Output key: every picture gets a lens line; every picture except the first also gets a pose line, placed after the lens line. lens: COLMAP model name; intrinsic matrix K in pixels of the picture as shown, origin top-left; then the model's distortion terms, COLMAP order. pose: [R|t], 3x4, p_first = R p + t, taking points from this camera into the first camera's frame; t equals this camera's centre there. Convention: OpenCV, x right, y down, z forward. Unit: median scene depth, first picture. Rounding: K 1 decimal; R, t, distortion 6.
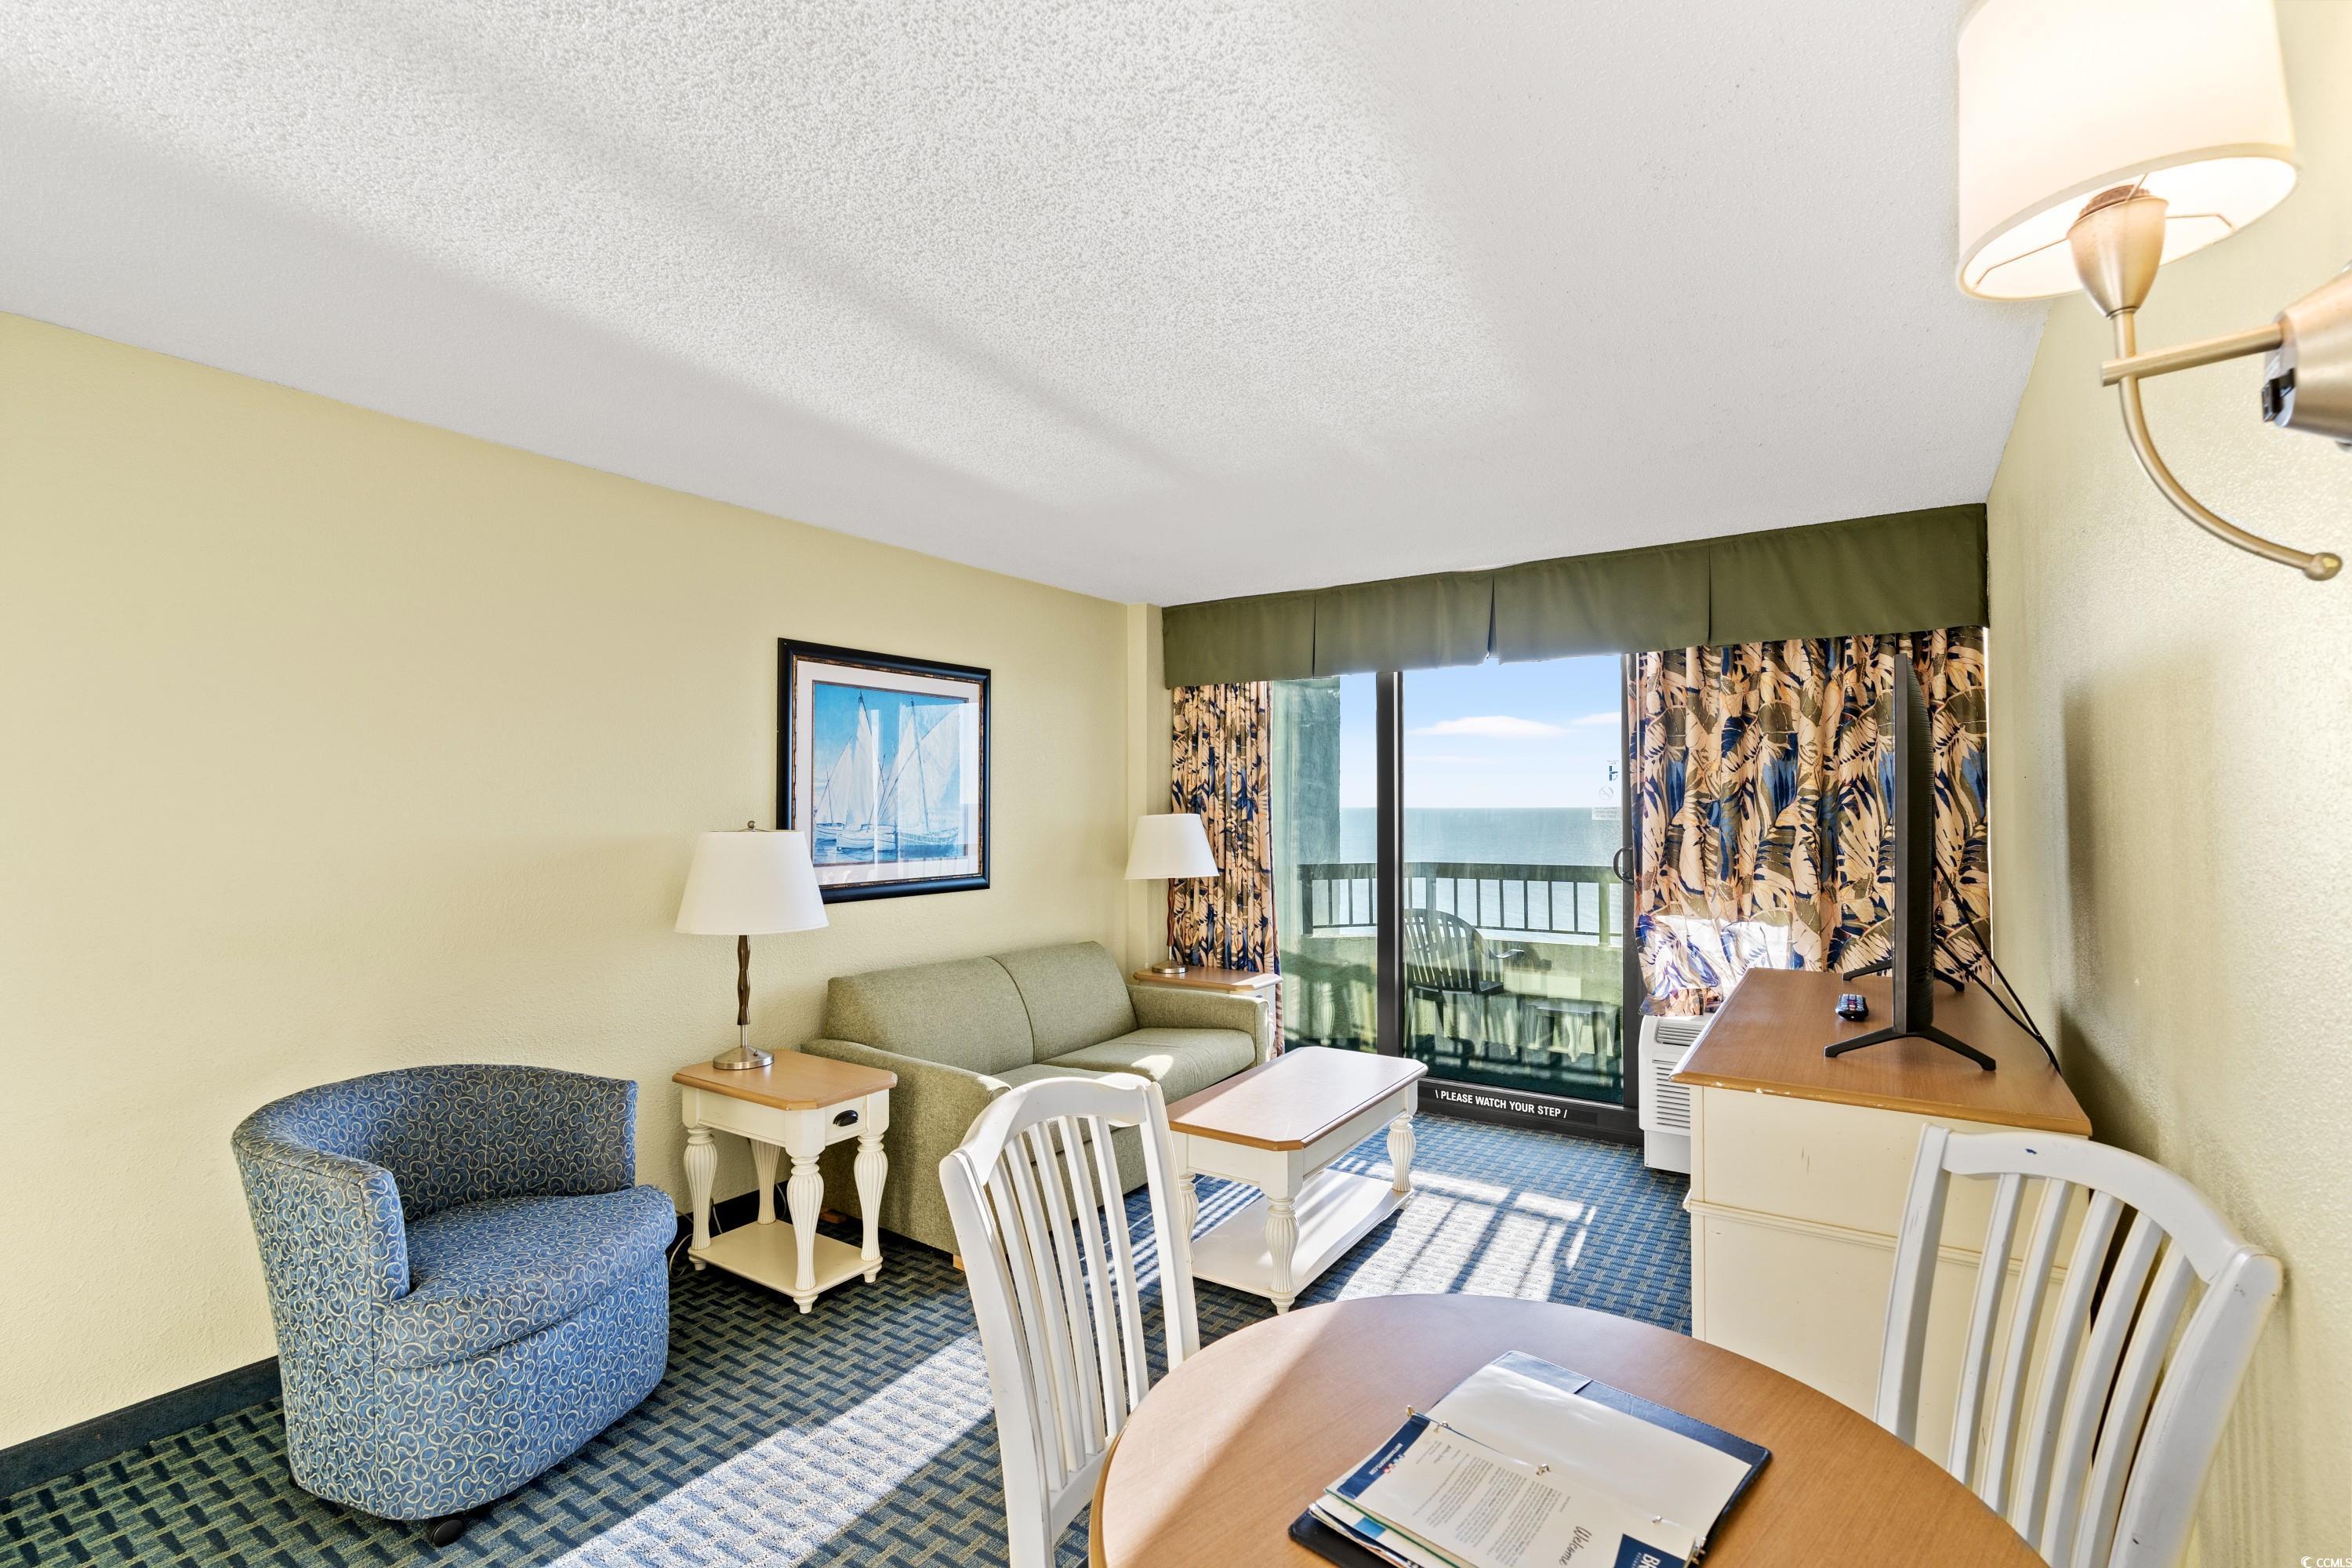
lens RADIAL K [[1044.8, 0, 1176.0], [0, 1044.8, 784.0], [0, 0, 1]] dist [-0.026815, 0.000015]
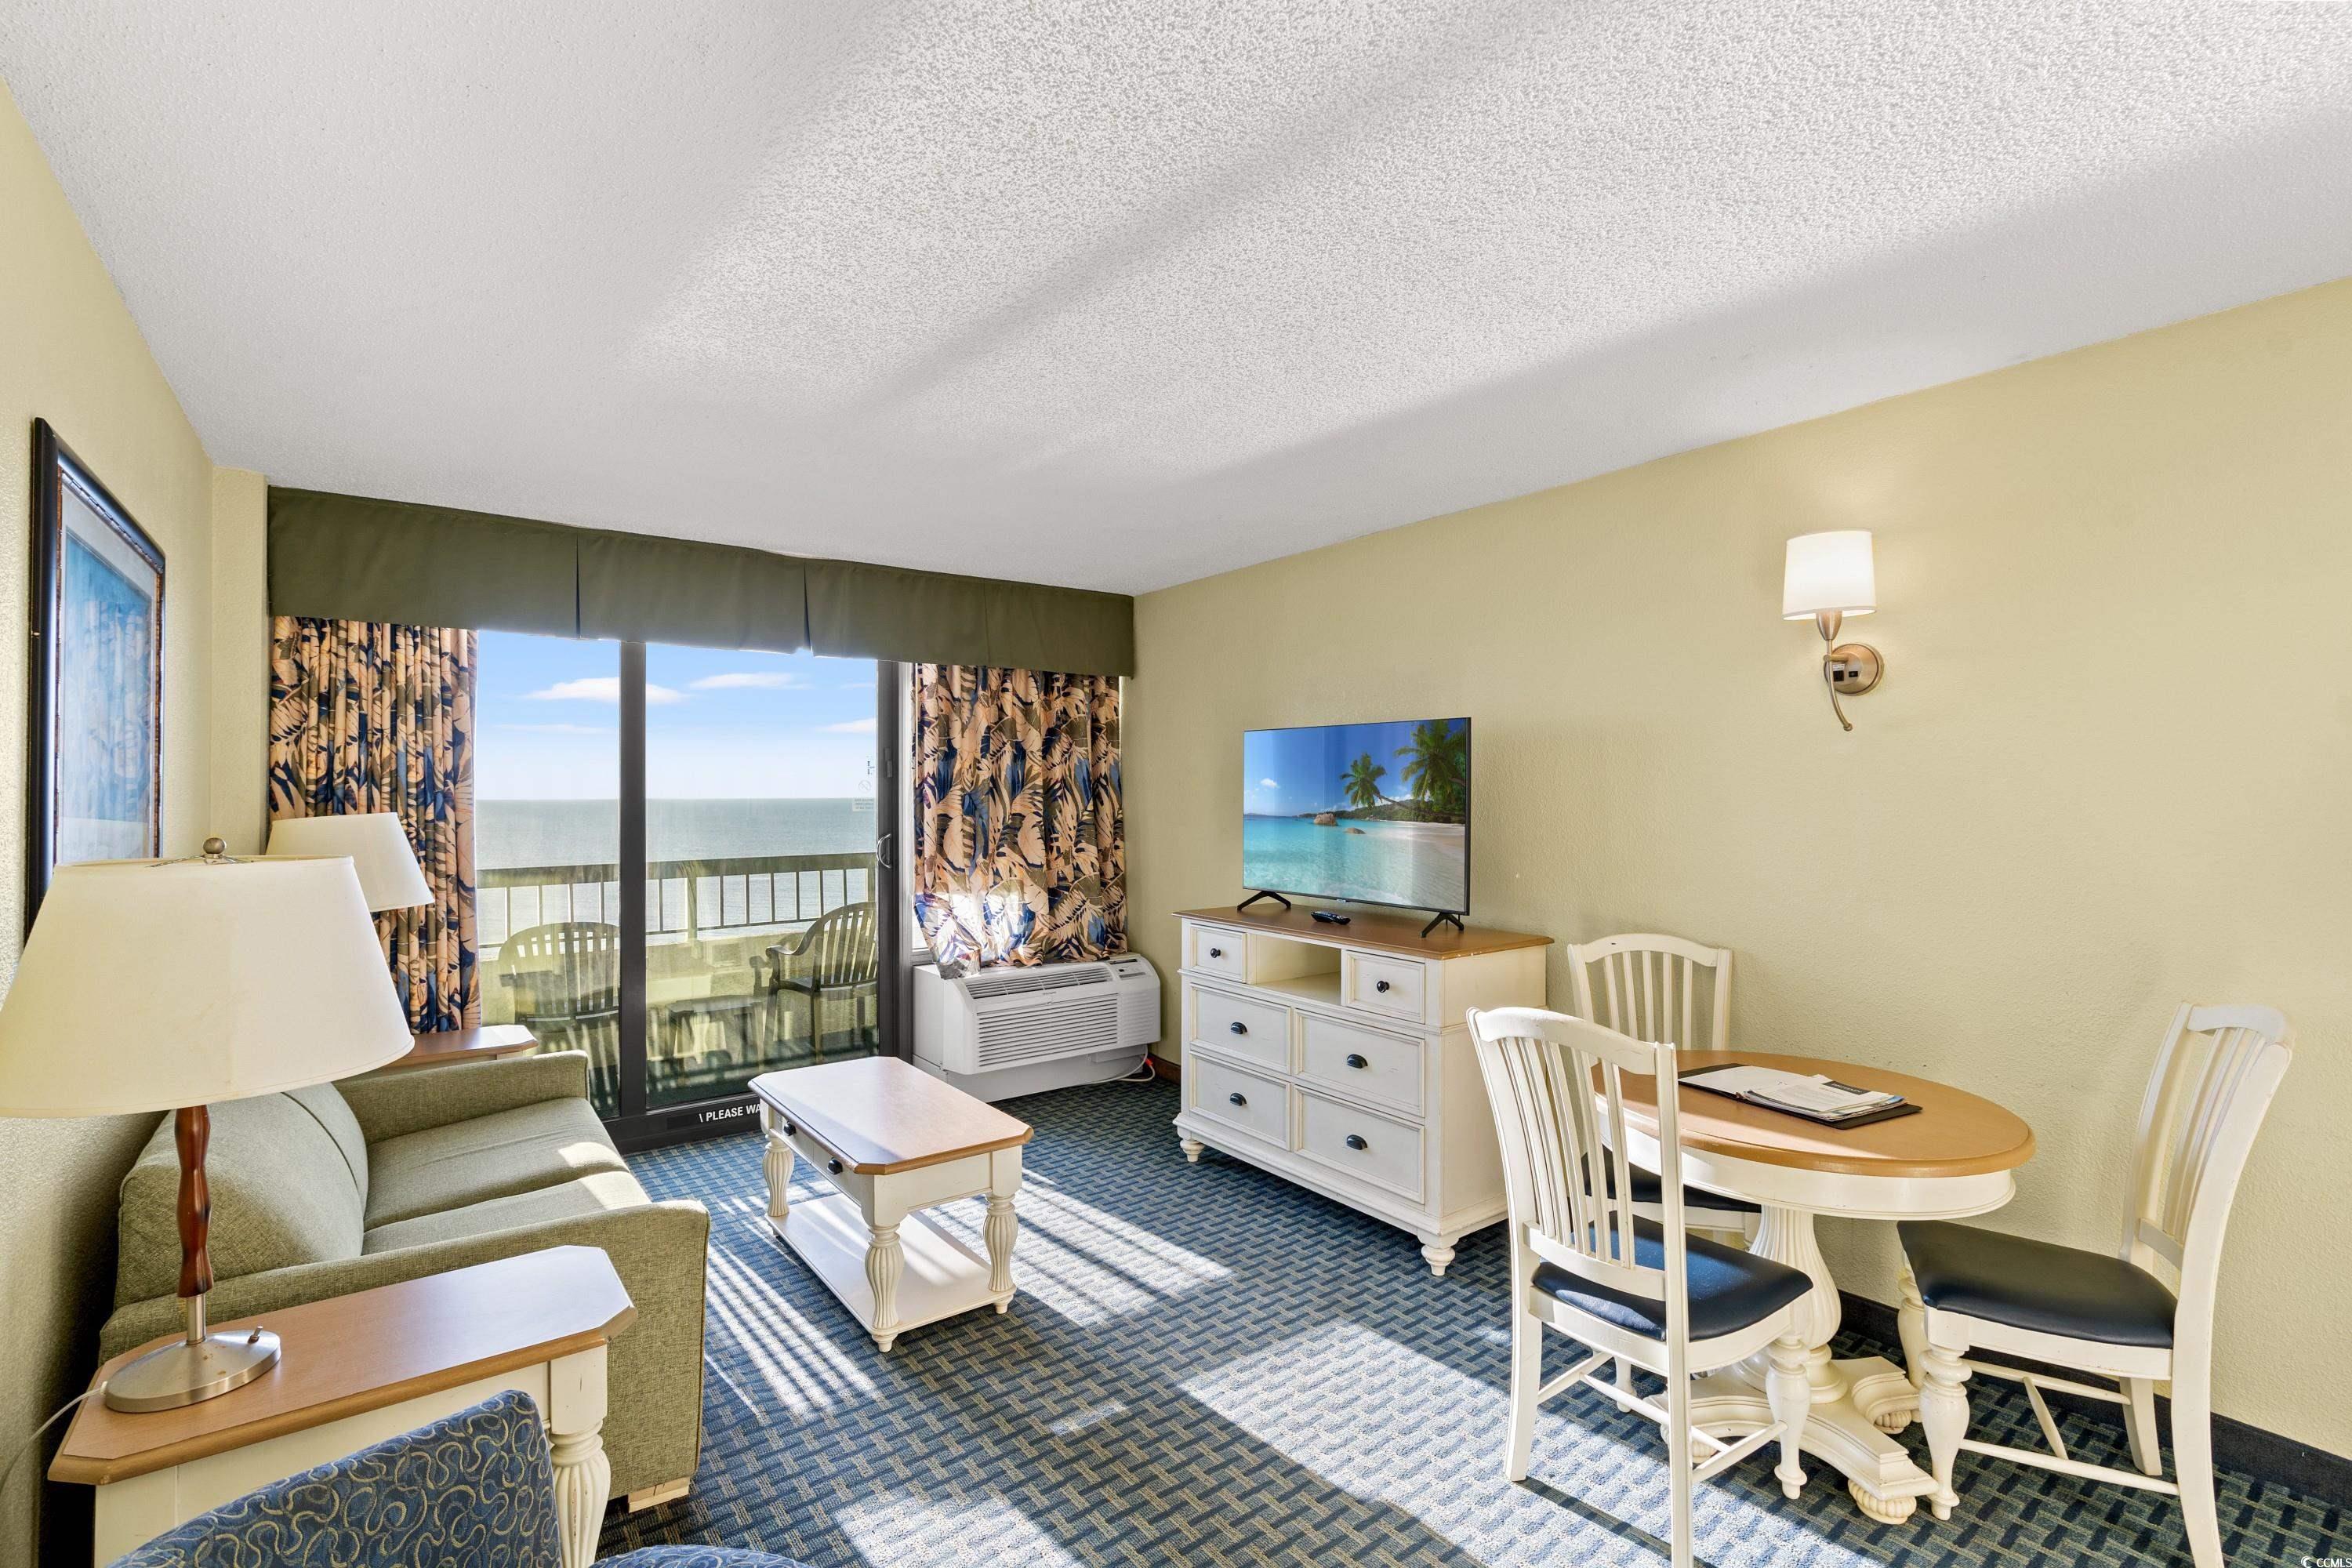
lens RADIAL K [[1062.1, 0, 1176.0], [0, 1062.1, 784.0], [0, 0, 1]] dist [0.001020, -0.000068]
pose [[0.334934, 0.007360, 0.942213, -0.448959], [-0.016544, 0.999861, -0.001930, 0.002687], [-0.942096, -0.014942, 0.335009, 0.283610]]
